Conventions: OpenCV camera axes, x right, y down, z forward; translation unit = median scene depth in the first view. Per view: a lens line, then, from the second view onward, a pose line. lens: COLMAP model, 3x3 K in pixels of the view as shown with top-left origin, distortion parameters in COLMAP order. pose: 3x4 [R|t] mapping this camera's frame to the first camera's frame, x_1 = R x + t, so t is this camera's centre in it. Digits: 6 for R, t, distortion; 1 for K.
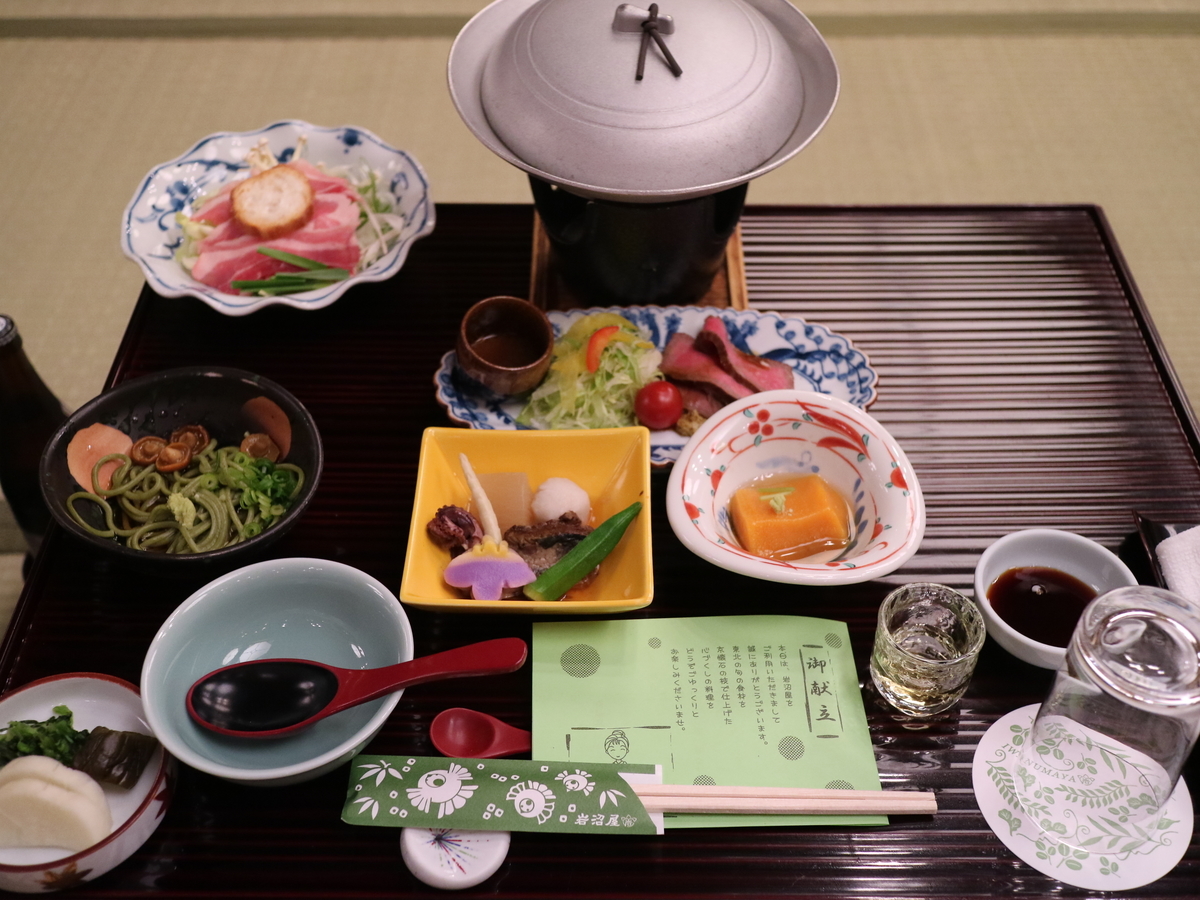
lens RADIAL K [[1318.7, 0, 601.9], [0, 1318.7, 453.0], [0, 0, 1]] dist [-0.024141, 0.000000]
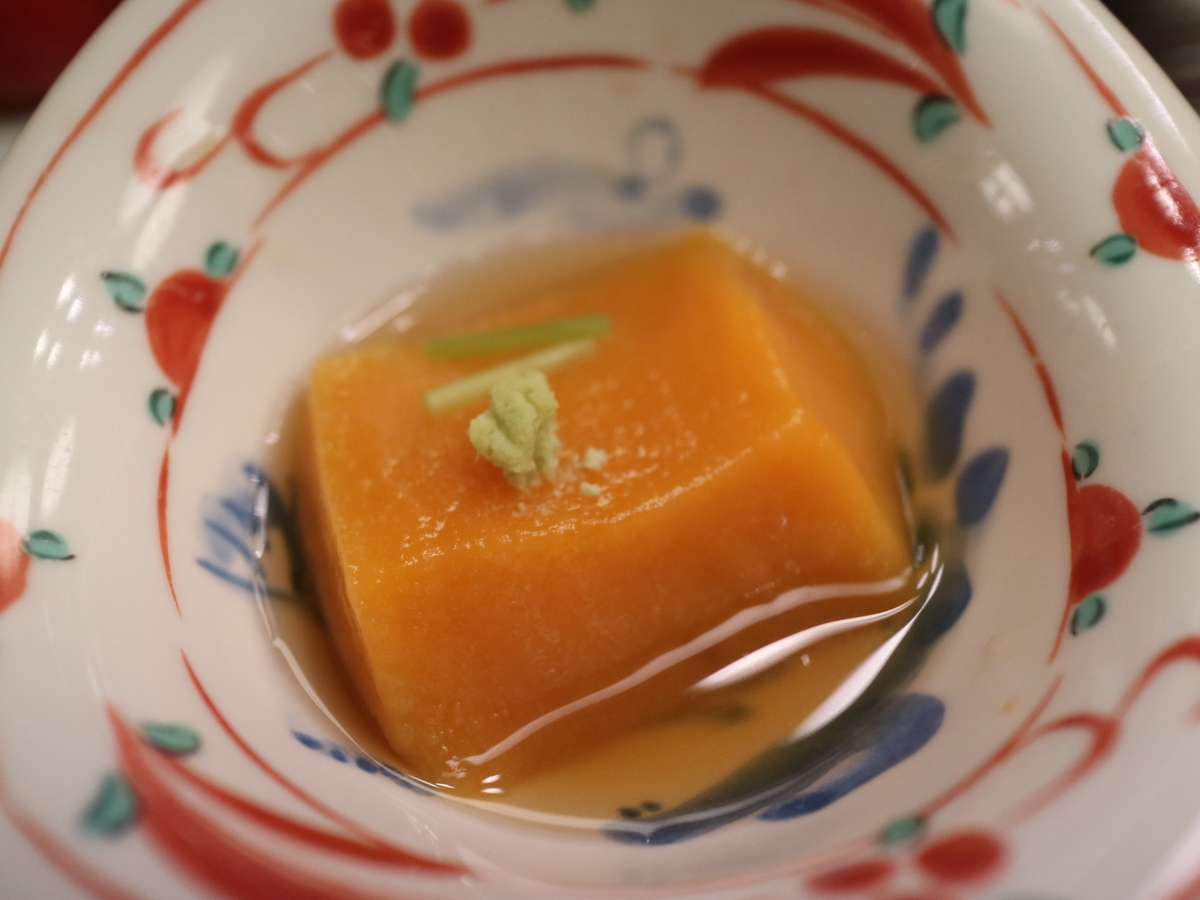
lens RADIAL K [[1318.7, 0, 600.3], [0, 1318.7, 448.9], [0, 0, 1]] dist [-0.024141, 0.000000]
pose [[0.988594, -0.129736, 0.076489, 0.125504], [0.112648, 0.974069, 0.196215, 0.007218], [-0.099962, -0.185360, 0.977573, 0.793582]]
